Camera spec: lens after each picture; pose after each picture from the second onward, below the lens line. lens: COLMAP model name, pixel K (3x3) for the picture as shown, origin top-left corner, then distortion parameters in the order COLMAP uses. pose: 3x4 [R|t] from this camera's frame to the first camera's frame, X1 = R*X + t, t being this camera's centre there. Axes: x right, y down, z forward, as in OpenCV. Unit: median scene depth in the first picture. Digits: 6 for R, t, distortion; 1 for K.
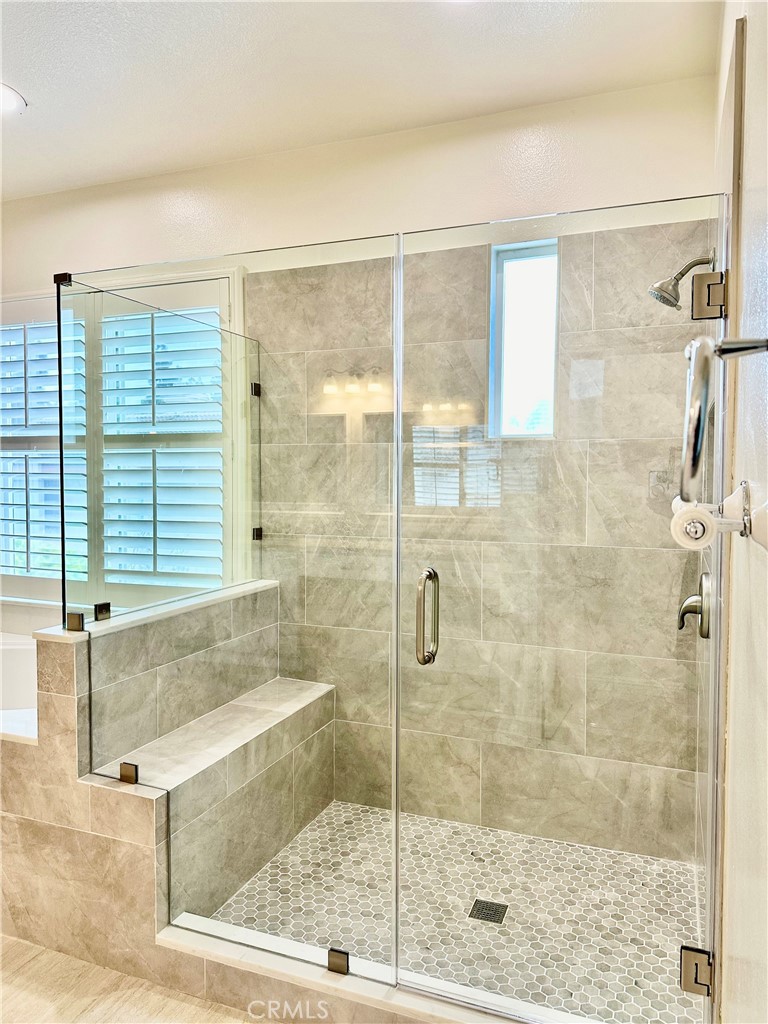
lens RADIAL K [[729.1, 0, 462.7], [0, 729.1, 499.6], [0, 0, 1]] dist [0.043529, -0.042421]
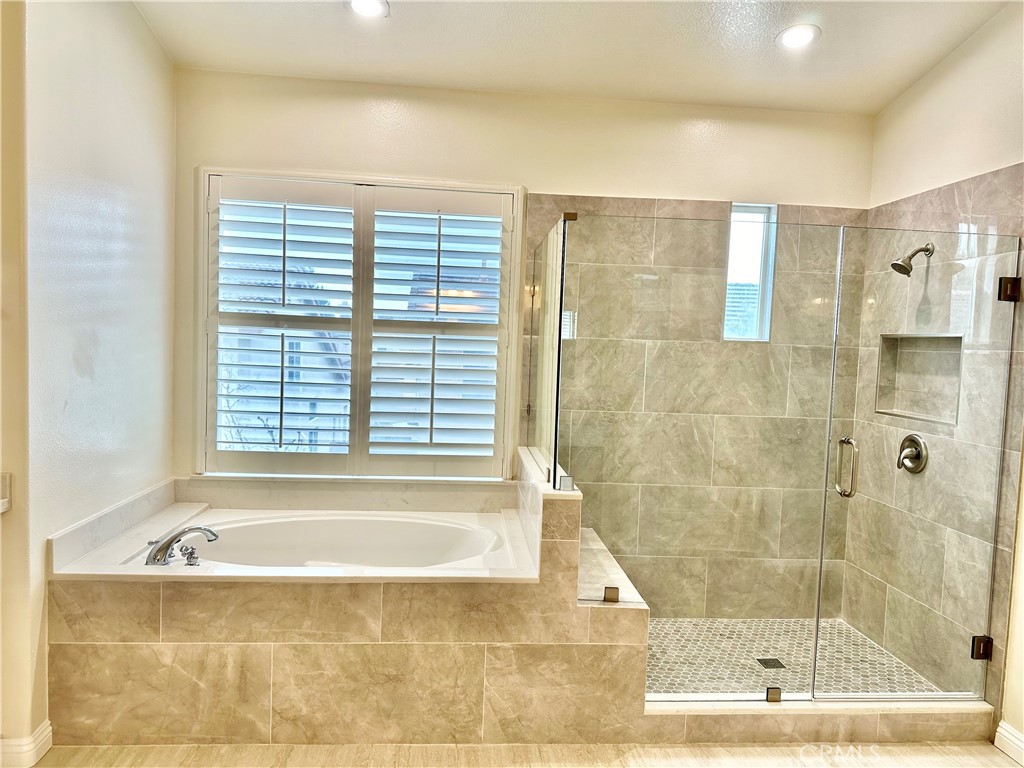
lens RADIAL K [[729.1, 0, 506.0], [0, 729.1, 377.7], [0, 0, 1]] dist [0.043529, -0.042421]
pose [[0.895123, 0.008947, 0.445729, -0.986333], [-0.021331, 0.999513, 0.022774, -0.037792], [-0.445308, -0.029893, 0.894878, -0.069122]]
